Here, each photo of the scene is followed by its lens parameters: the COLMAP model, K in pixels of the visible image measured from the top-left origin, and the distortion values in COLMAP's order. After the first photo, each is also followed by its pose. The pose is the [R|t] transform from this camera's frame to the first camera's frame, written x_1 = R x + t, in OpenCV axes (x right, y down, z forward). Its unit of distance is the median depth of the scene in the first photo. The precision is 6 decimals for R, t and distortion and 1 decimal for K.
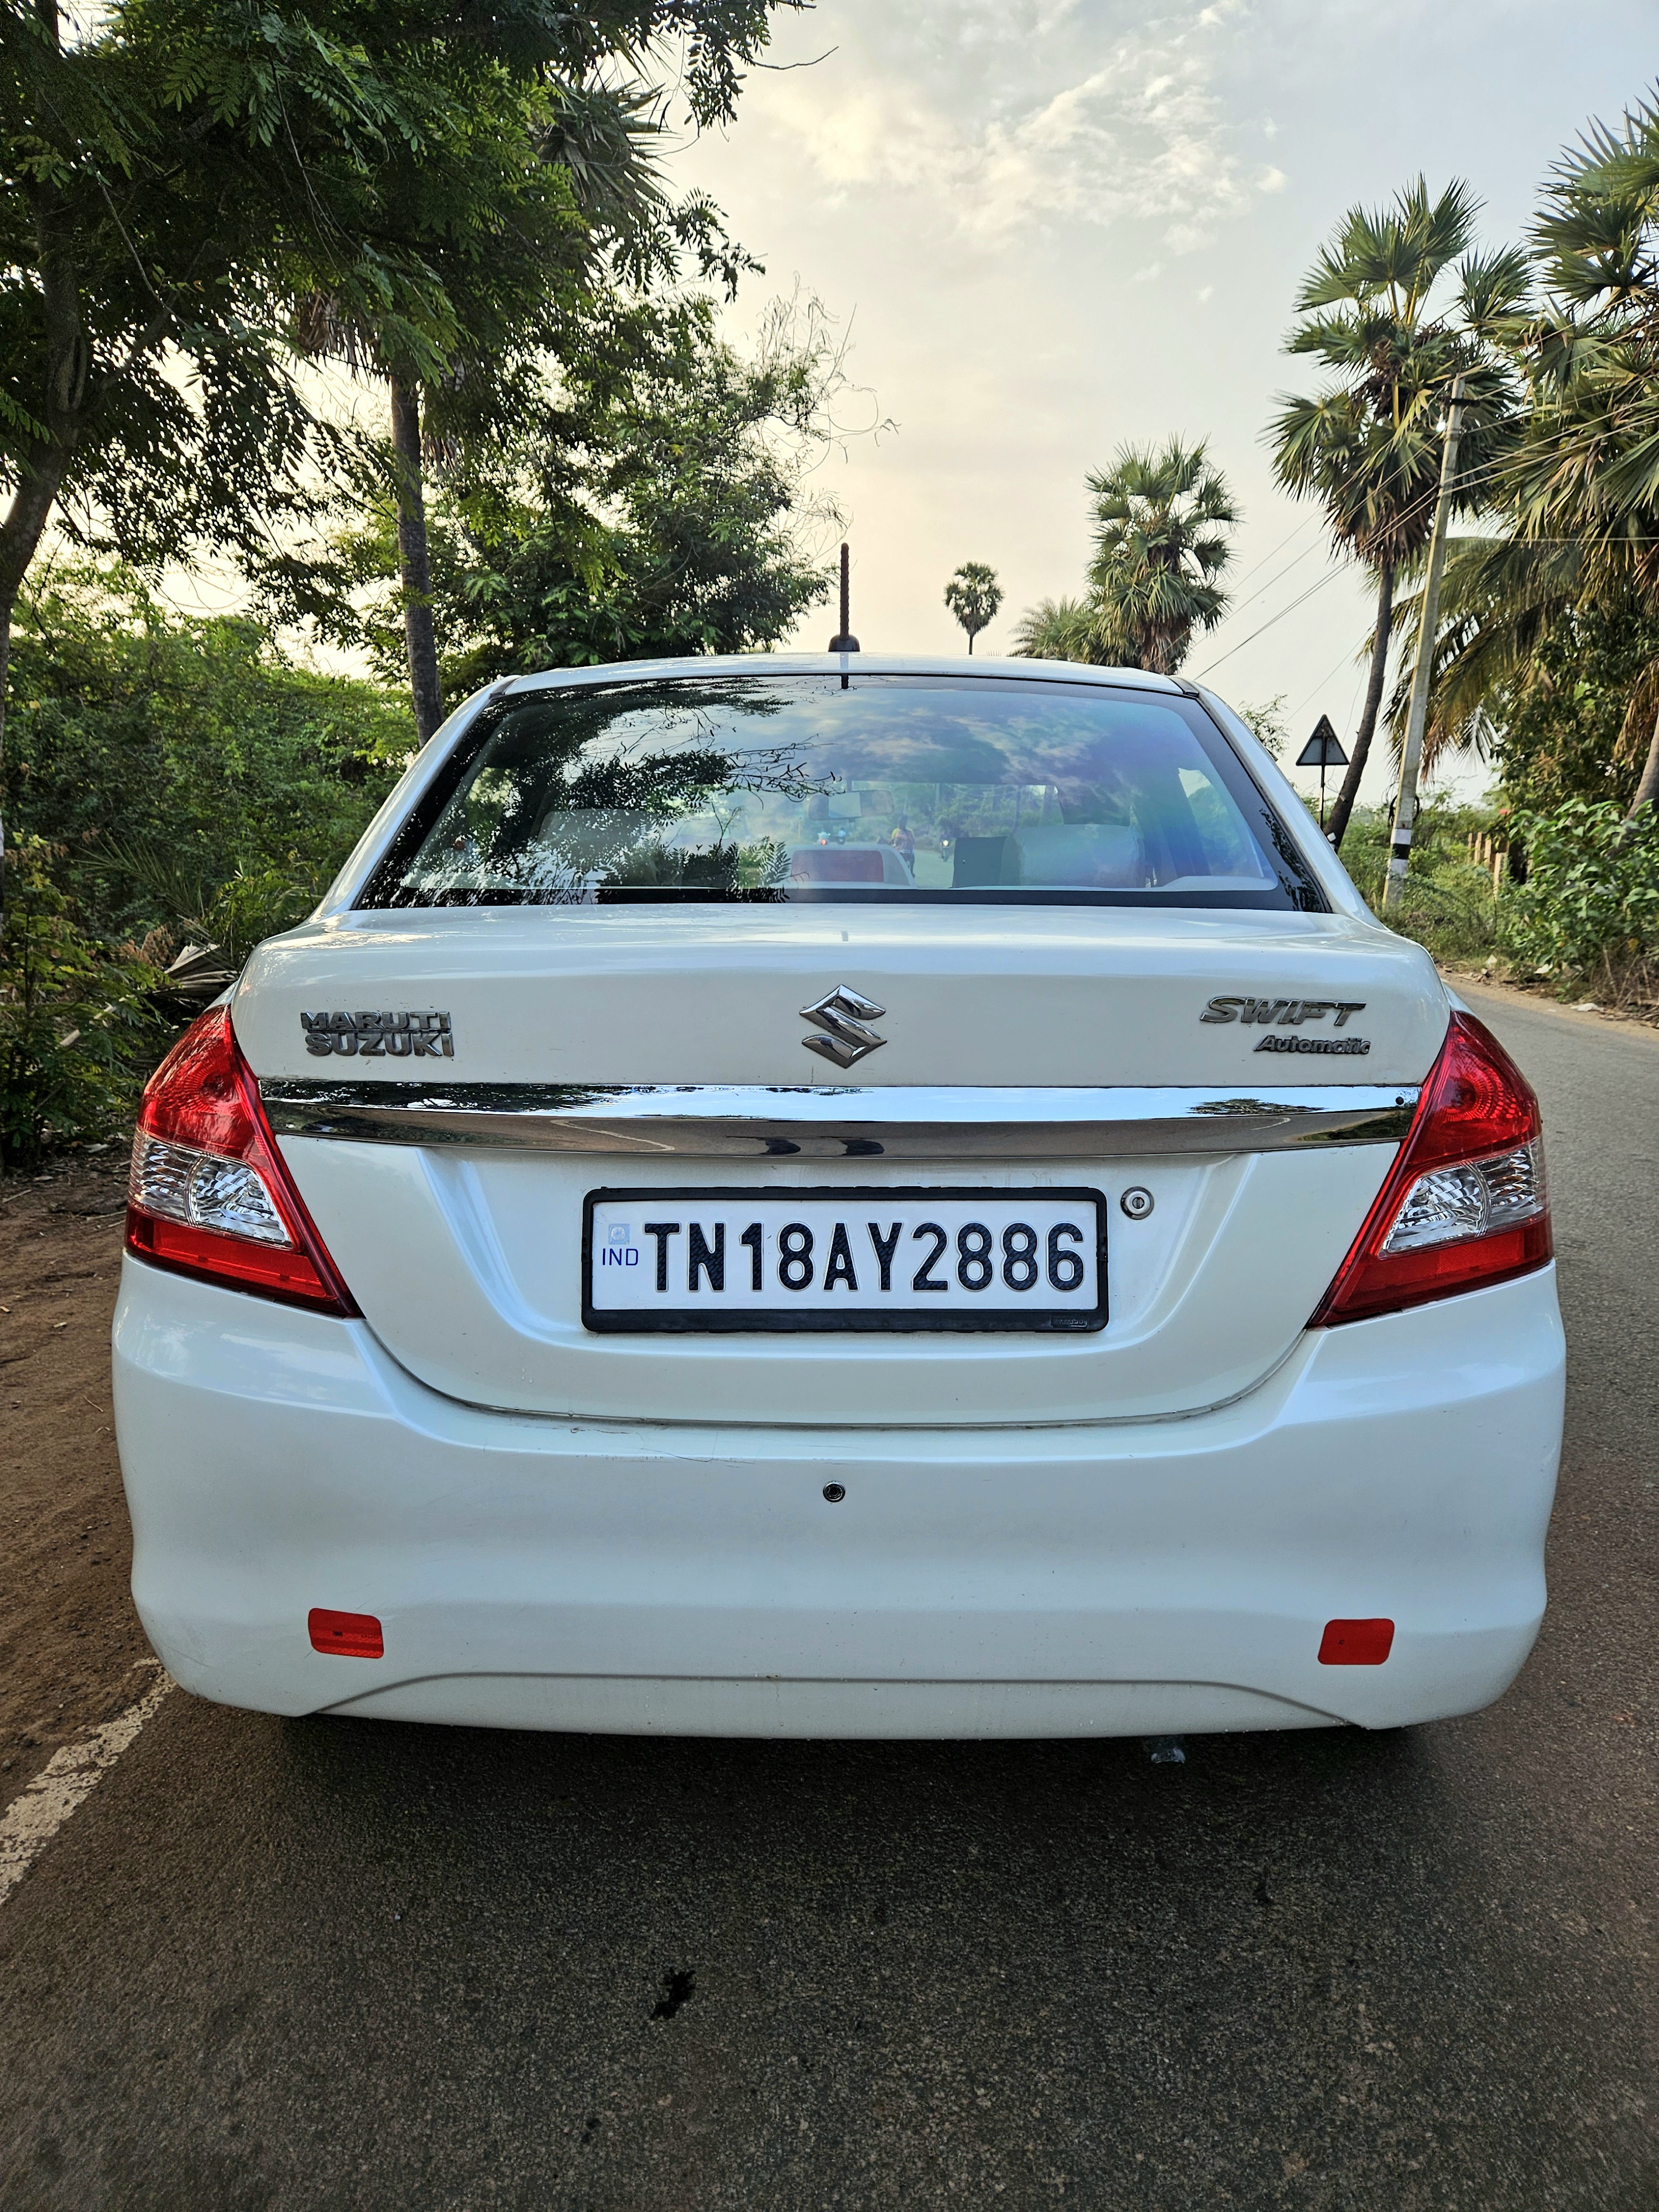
lens RADIAL K [[1457.2, 0, 823.0], [0, 1457.2, 1094.2], [0, 0, 1]] dist [0.058477, -0.043024]
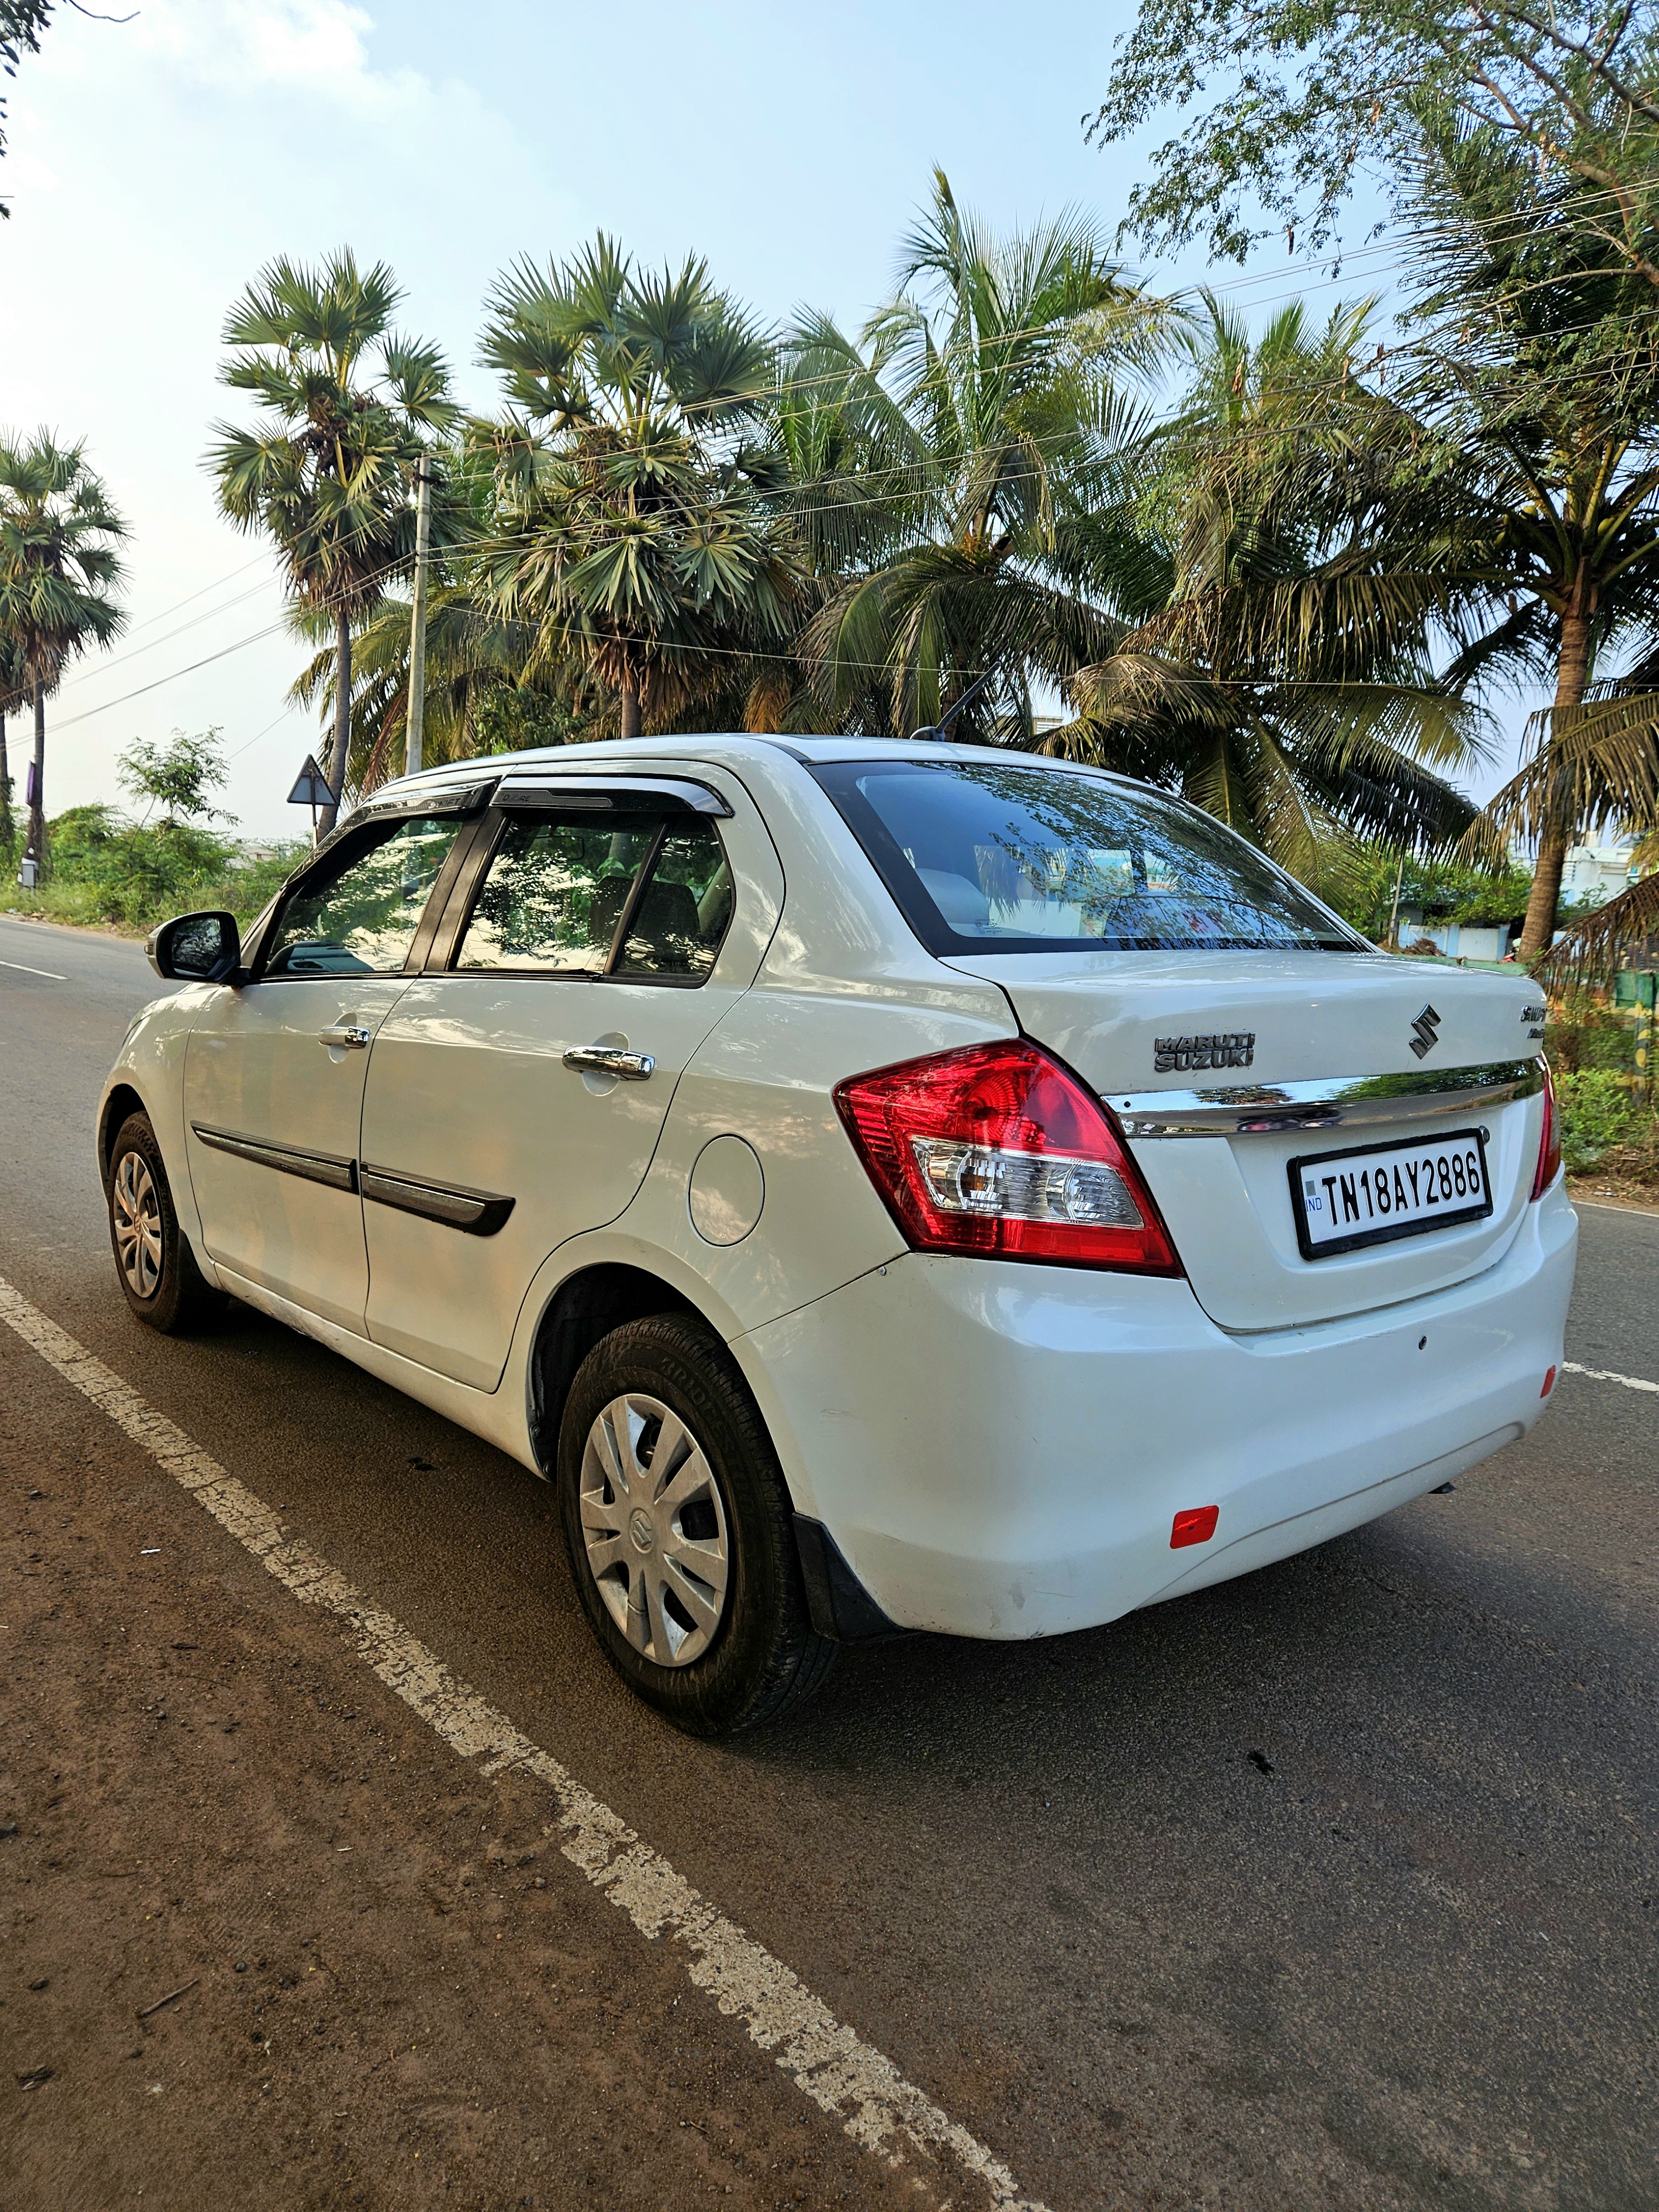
lens RADIAL K [[1457.2, 0, 819.2], [0, 1457.2, 1111.3], [0, 0, 1]] dist [0.058477, -0.043024]
pose [[0.753125, -0.069748, 0.654170, -0.107612], [0.078232, 0.996803, 0.016214, -0.002784], [-0.653209, 0.038966, 0.756174, 0.019217]]
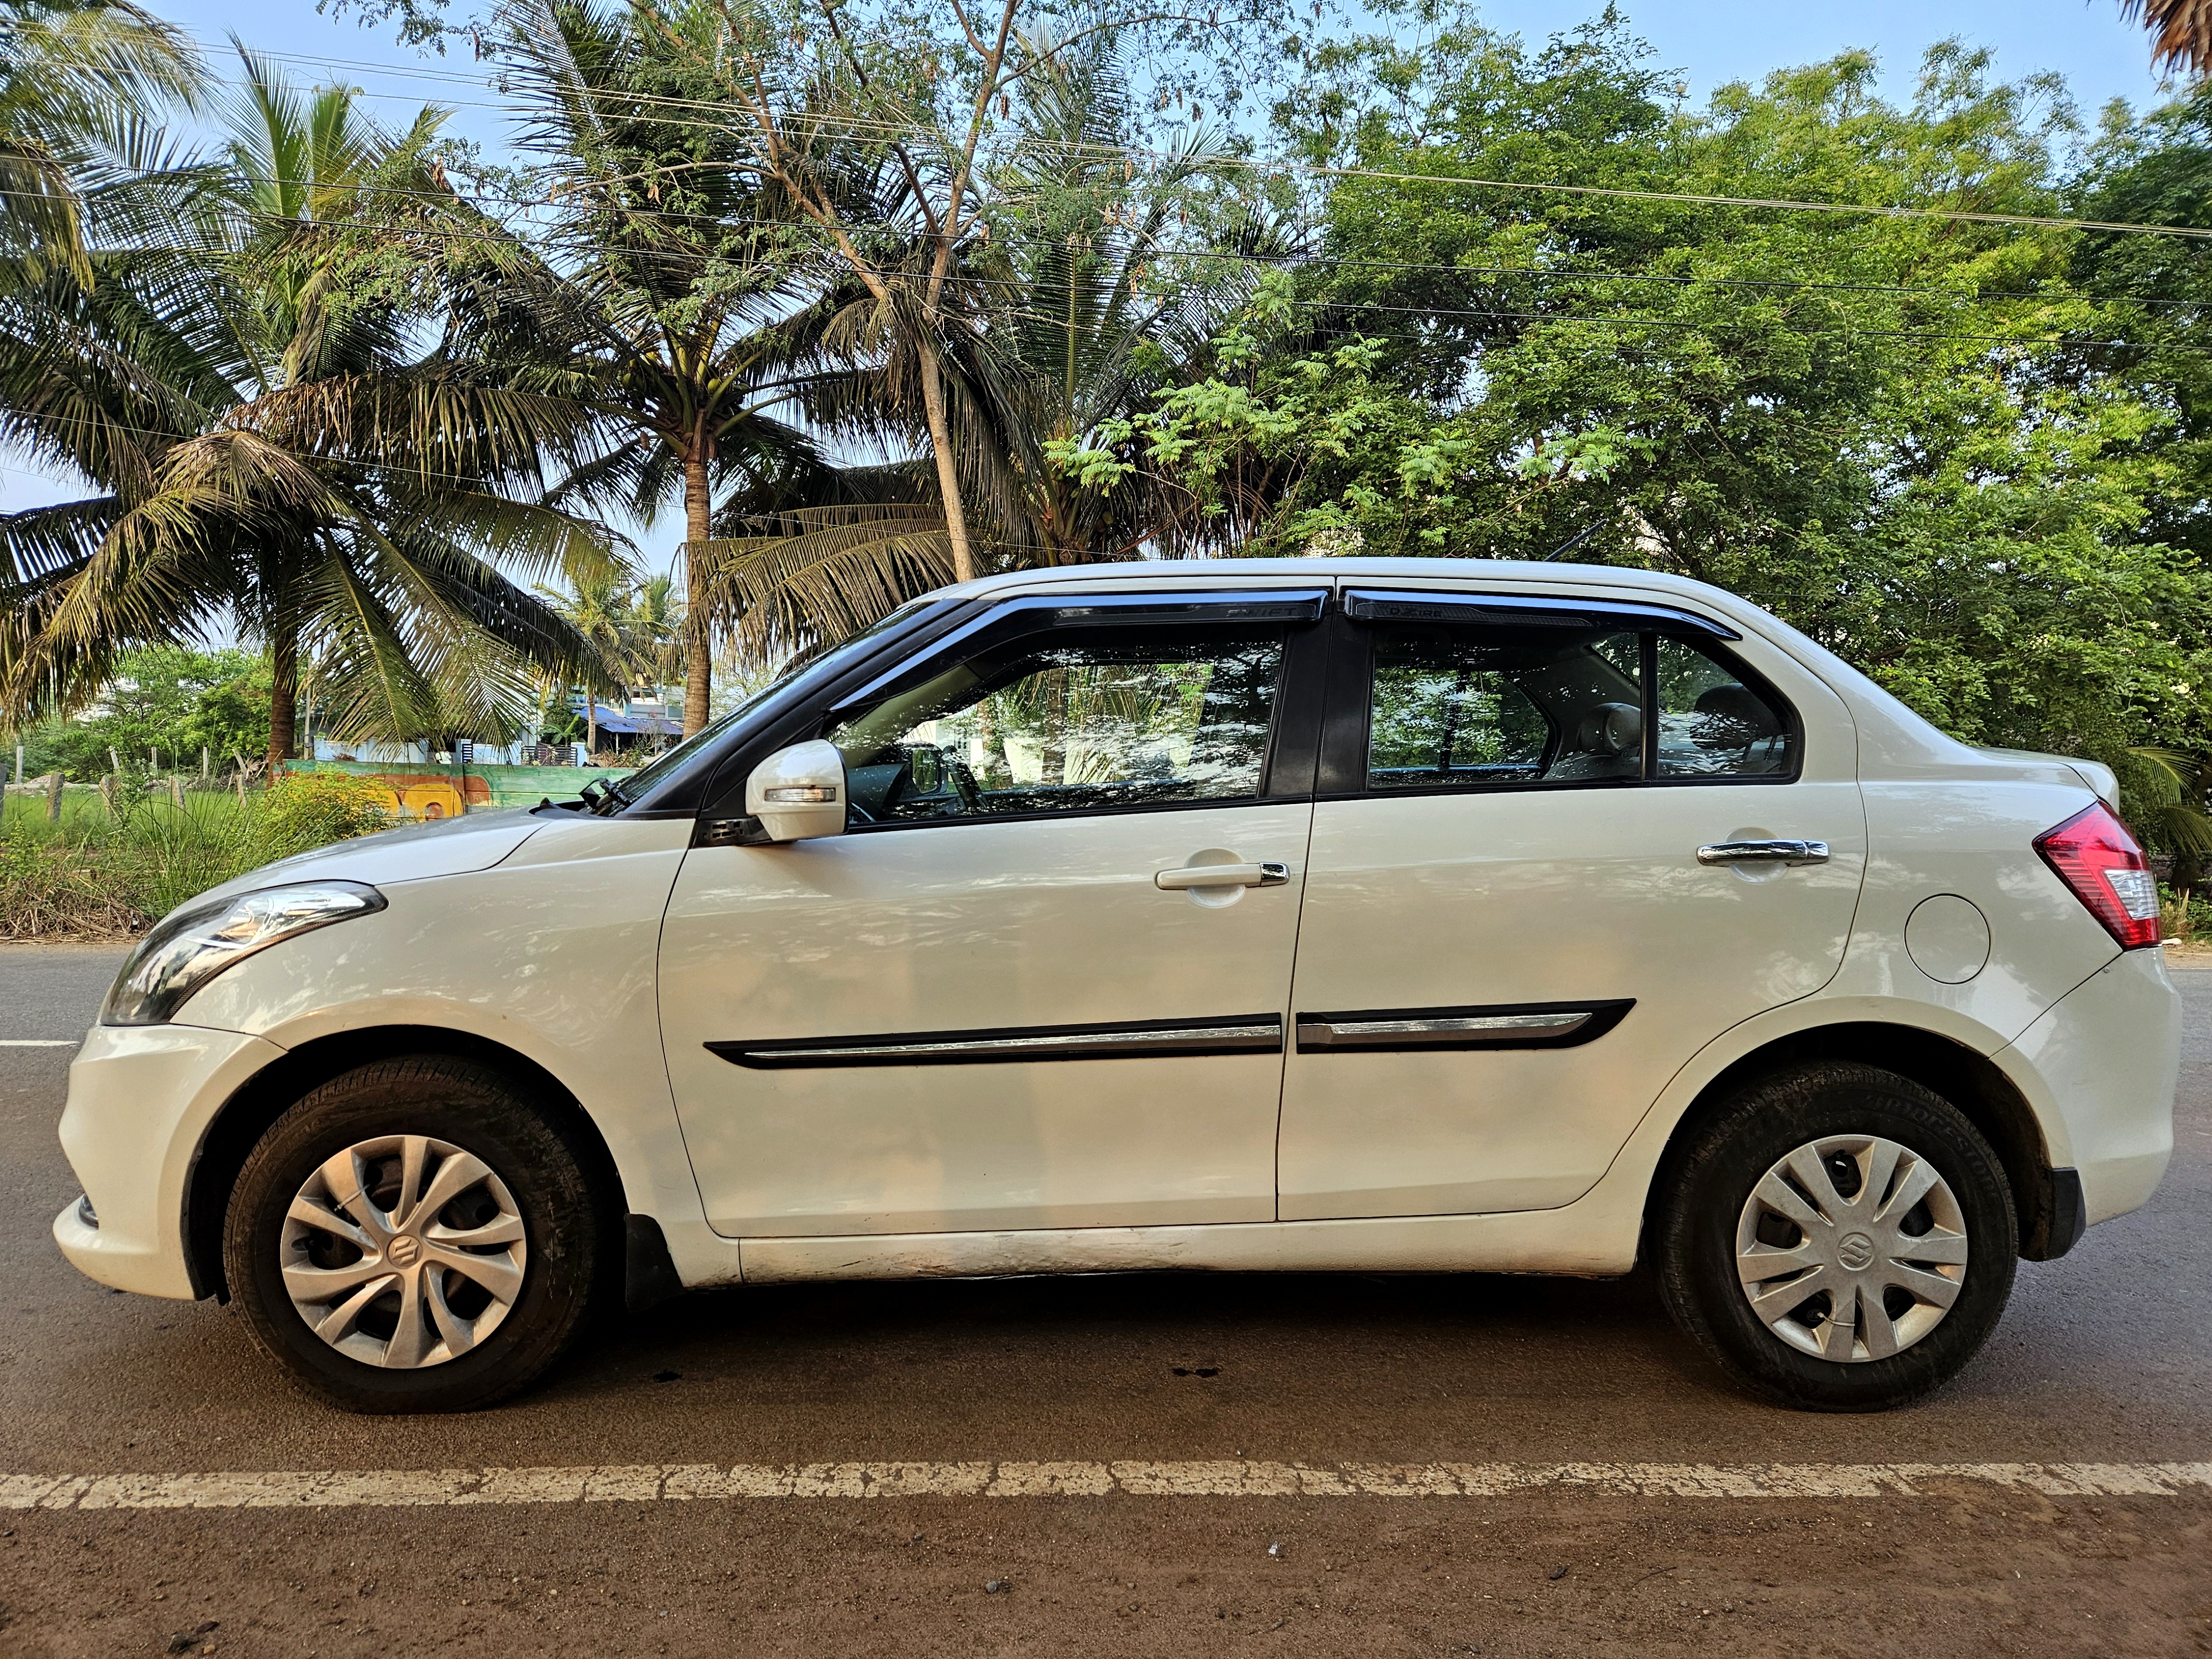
lens RADIAL K [[1457.2, 0, 1112.2], [0, 1457.2, 841.5], [0, 0, 1]] dist [0.058477, -0.043024]
pose [[-0.036052, -0.066546, 0.997132, -0.175284], [0.155467, 0.985259, 0.071375, -0.026354], [-0.987183, 0.157595, -0.025174, 0.182894]]
